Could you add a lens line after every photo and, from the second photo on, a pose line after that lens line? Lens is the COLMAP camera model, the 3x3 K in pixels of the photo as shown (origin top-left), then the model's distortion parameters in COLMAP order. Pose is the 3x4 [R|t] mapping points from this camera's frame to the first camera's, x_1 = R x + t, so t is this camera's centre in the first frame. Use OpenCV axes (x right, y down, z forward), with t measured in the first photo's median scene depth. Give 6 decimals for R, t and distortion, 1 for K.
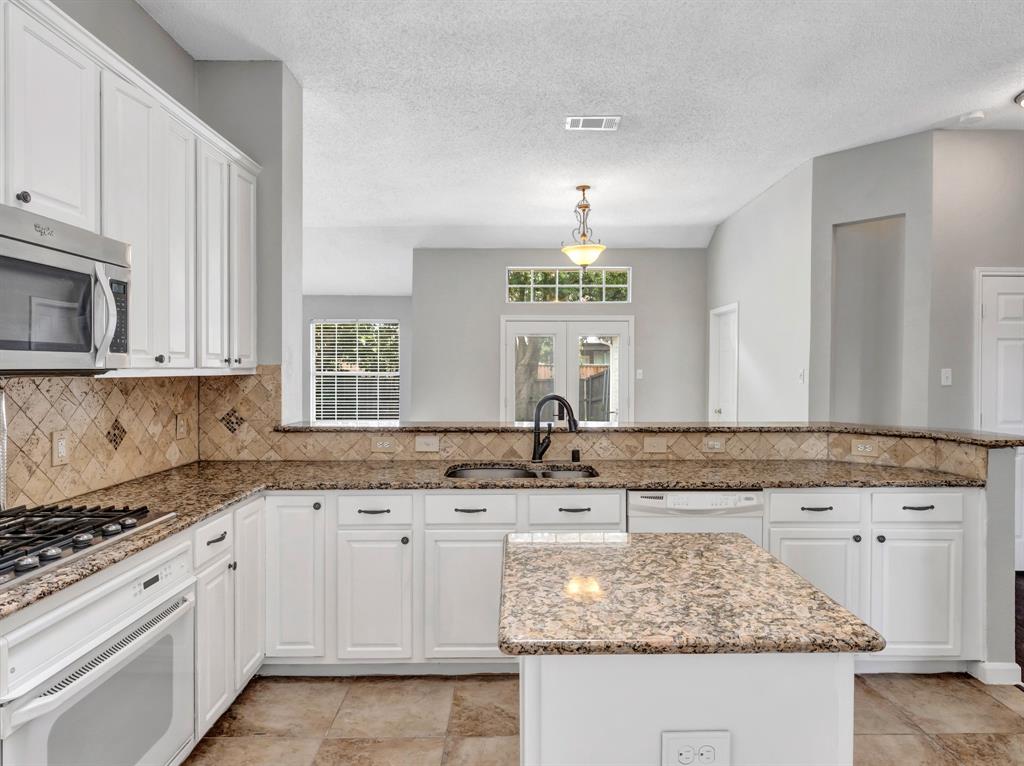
lens RADIAL K [[603.5, 0, 526.7], [0, 603.5, 376.3], [0, 0, 1]] dist [-0.002606, -0.000204]
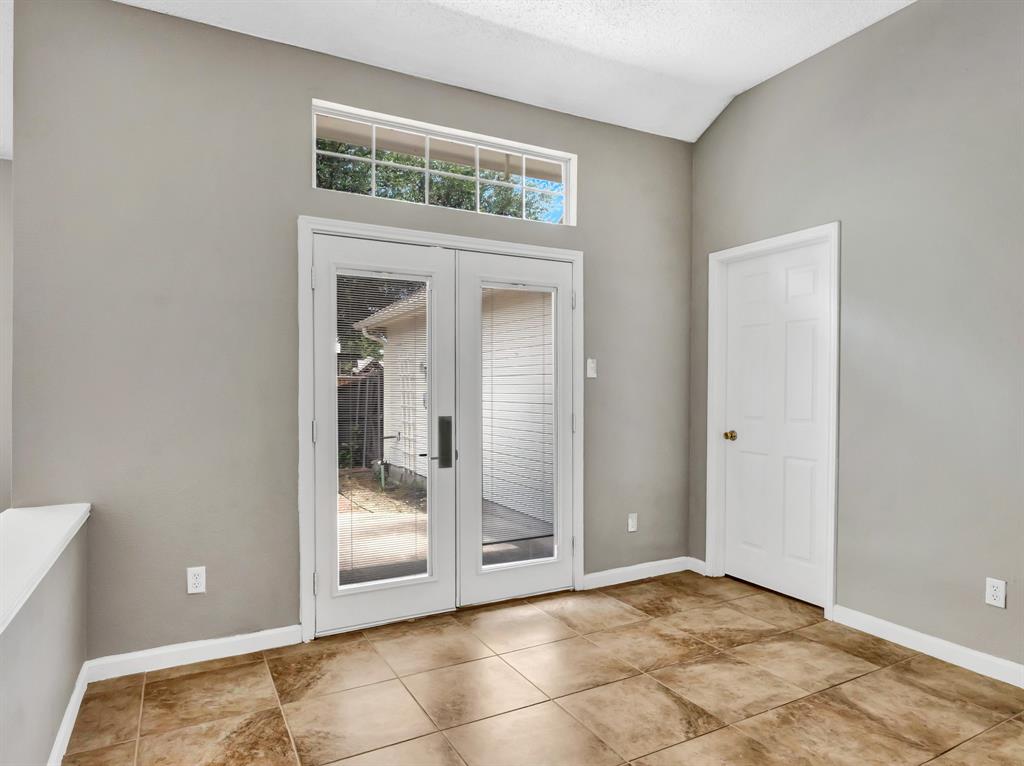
lens RADIAL K [[587.2, 0, 553.3], [0, 587.2, 392.5], [0, 0, 1]] dist [0.000250, -0.000614]
pose [[0.887555, -0.005765, 0.460666, -0.224079], [0.005857, 0.999982, 0.001228, 0.050330], [-0.460665, 0.001608, 0.887573, 1.737371]]
